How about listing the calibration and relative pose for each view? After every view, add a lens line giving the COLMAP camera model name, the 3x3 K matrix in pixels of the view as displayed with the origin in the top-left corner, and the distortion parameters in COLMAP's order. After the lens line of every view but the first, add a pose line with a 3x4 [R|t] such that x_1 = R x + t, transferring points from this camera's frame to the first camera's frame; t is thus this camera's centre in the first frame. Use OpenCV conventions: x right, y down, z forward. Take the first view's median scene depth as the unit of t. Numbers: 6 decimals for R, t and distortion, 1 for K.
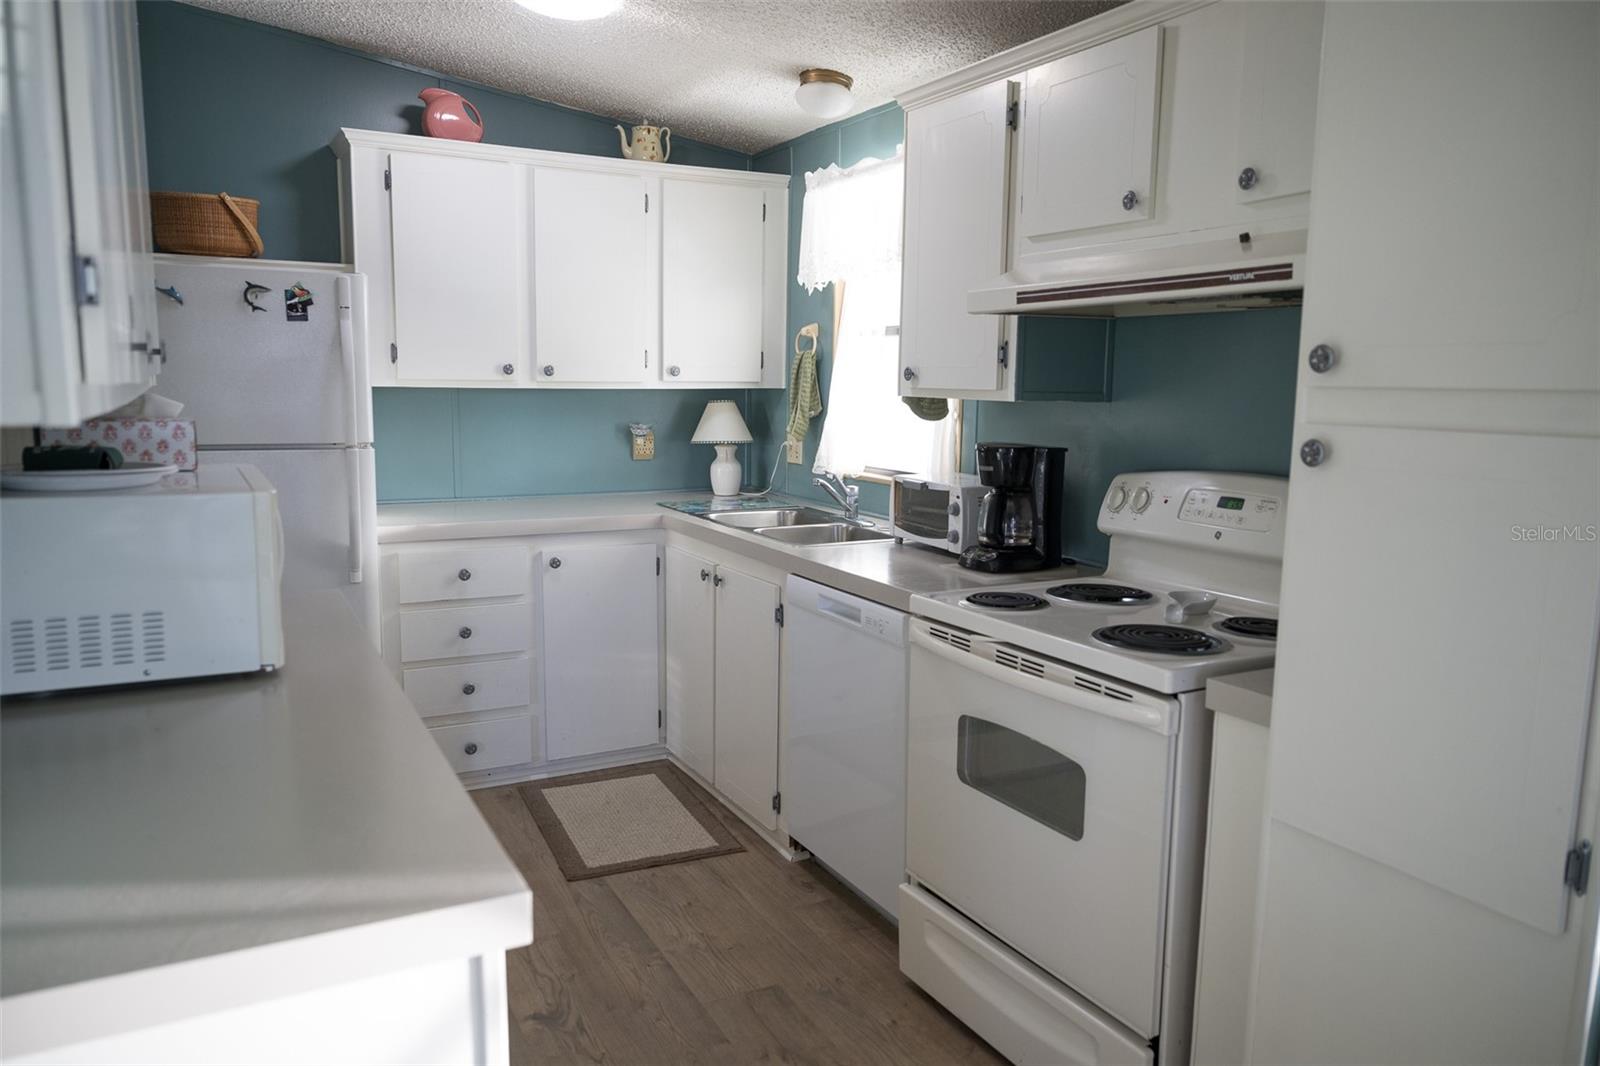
lens RADIAL K [[1126.5, 0, 795.7], [0, 1126.5, 534.6], [0, 0, 1]] dist [0.001455, 0.003159]
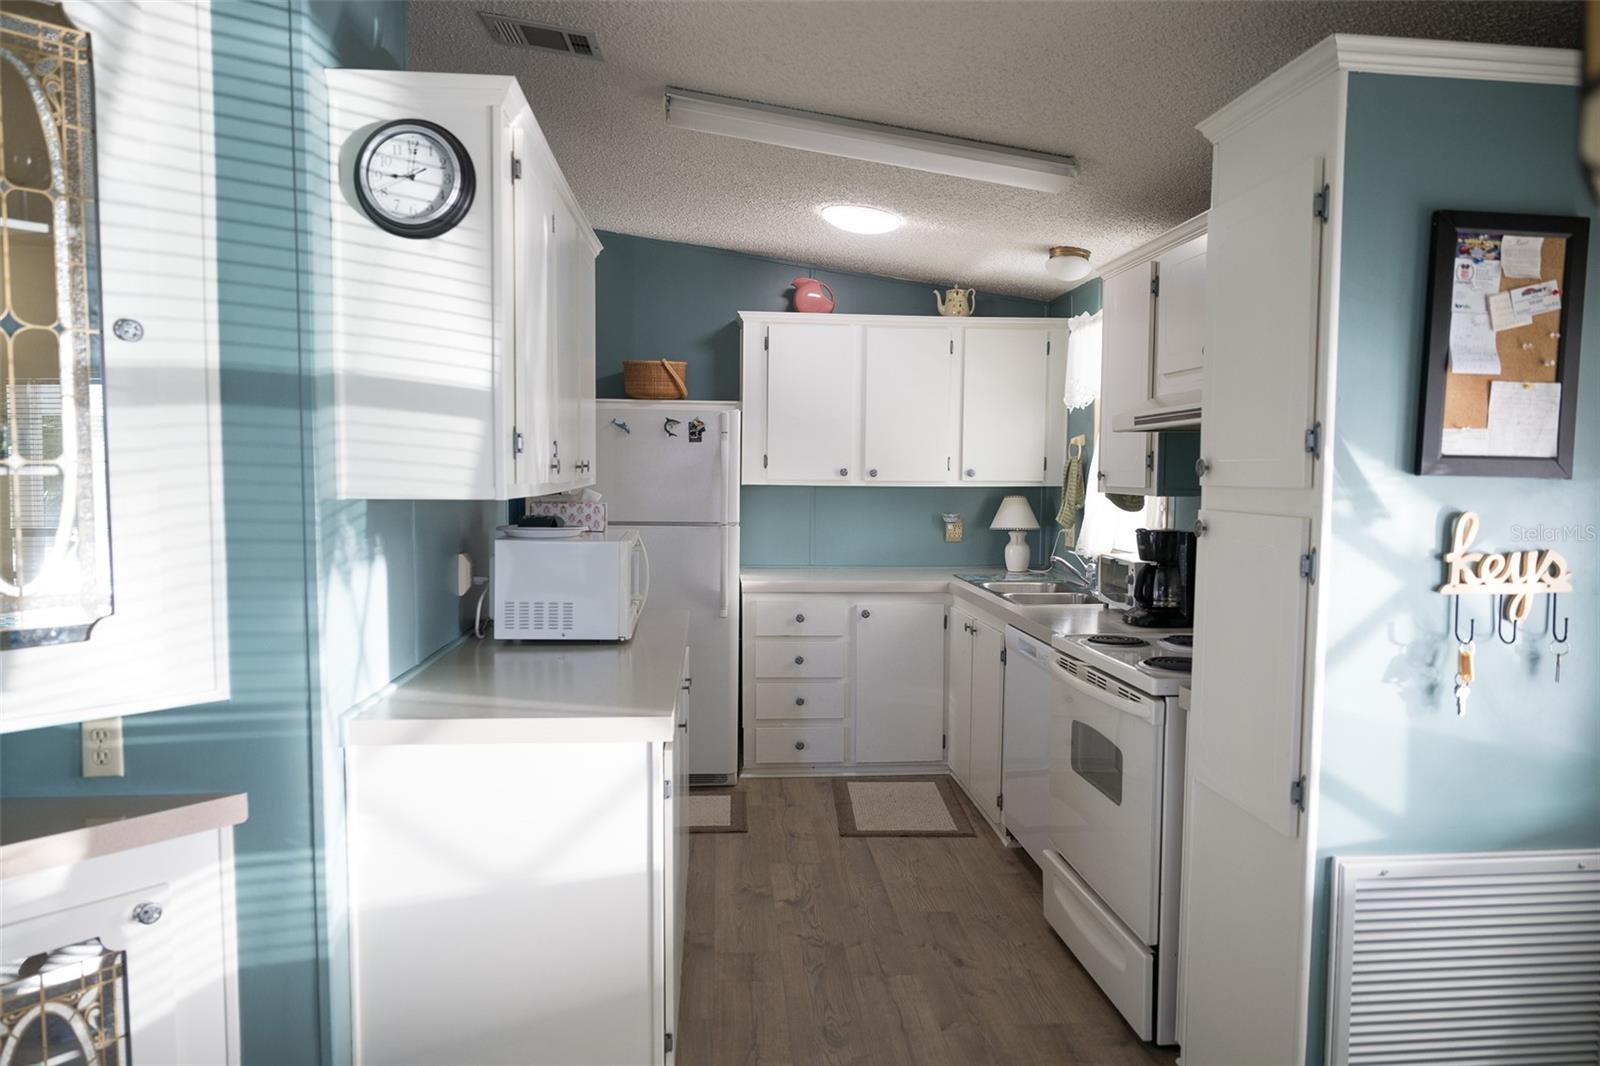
lens RADIAL K [[1126.5, 0, 805.5], [0, 1126.5, 538.2], [0, 0, 1]] dist [0.001455, 0.003159]
pose [[0.916497, 0.020247, -0.399529, 0.285860], [-0.053355, 0.995982, -0.071920, 0.039196], [0.396468, 0.087232, 0.913895, -0.302410]]
